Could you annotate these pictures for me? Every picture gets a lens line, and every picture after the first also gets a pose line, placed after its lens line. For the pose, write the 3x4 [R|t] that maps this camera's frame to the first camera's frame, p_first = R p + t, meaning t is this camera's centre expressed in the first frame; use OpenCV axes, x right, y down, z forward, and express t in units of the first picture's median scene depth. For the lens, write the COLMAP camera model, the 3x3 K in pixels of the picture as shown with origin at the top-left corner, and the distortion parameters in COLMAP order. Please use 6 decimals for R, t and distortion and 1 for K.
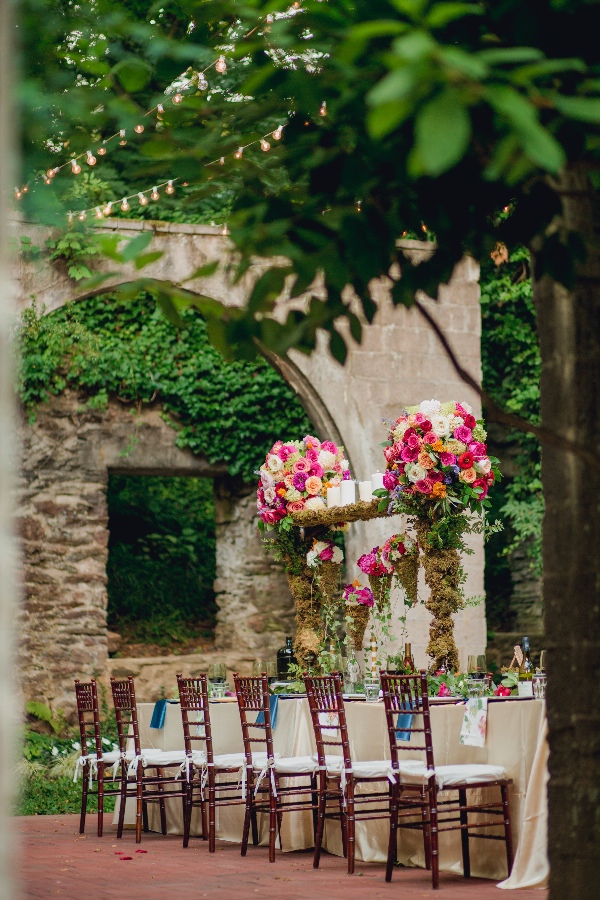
lens RADIAL K [[2214.9, 0, 377.3], [0, 2214.9, 452.1], [0, 0, 1]] dist [-0.122304, 0.000000]
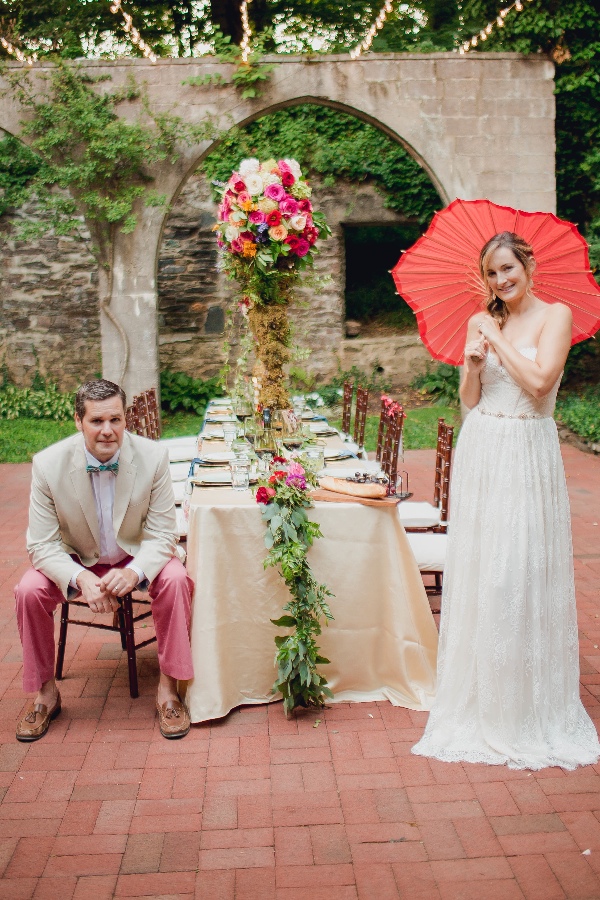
lens RADIAL K [[962.4, 0, 305.4], [0, 962.4, 404.1], [0, 0, 1]] dist [-0.068156, 0.000000]
pose [[0.925502, 0.024691, -0.377936, 0.124719], [0.051284, 0.980513, 0.189644, 0.002575], [0.375254, -0.194898, 0.906201, 0.332930]]
